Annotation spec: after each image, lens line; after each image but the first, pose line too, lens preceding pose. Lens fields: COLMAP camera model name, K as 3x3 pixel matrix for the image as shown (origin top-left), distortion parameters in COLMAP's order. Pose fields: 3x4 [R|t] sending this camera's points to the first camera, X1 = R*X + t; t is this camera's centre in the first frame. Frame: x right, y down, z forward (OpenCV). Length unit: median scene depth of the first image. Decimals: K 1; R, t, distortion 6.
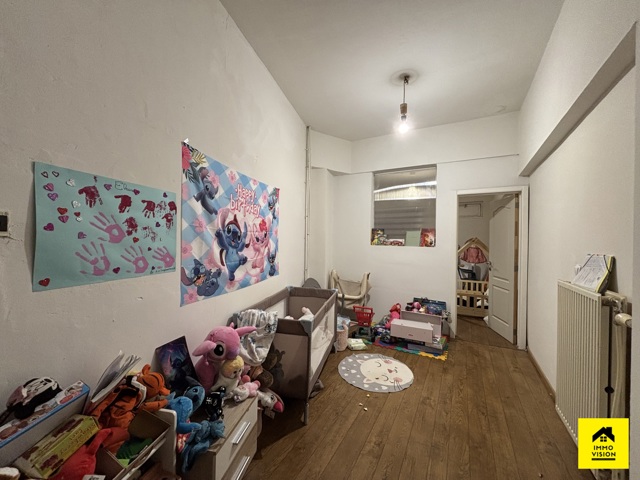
lens RADIAL K [[248.2, 0, 321.8], [0, 248.2, 237.6], [0, 0, 1]] dist [-0.001433, -0.000366]
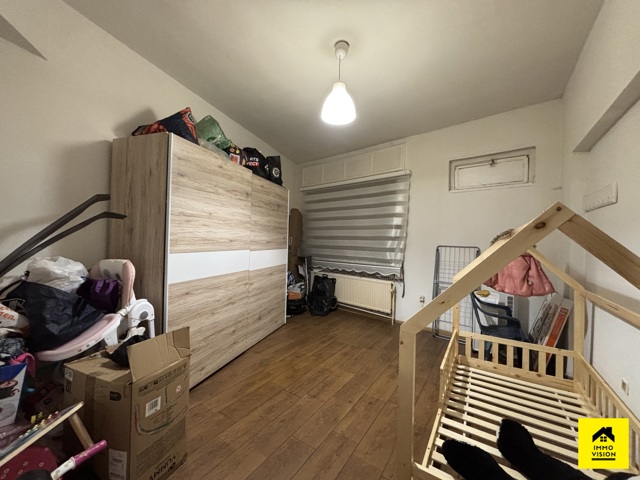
lens RADIAL K [[248.2, 0, 317.6], [0, 248.2, 242.2], [0, 0, 1]] dist [-0.001433, -0.000366]
pose [[0.997096, 0.017457, -0.074129, 0.330545], [-0.018551, 0.999729, -0.014097, 0.032040], [0.073863, 0.015431, 0.997149, 0.587393]]
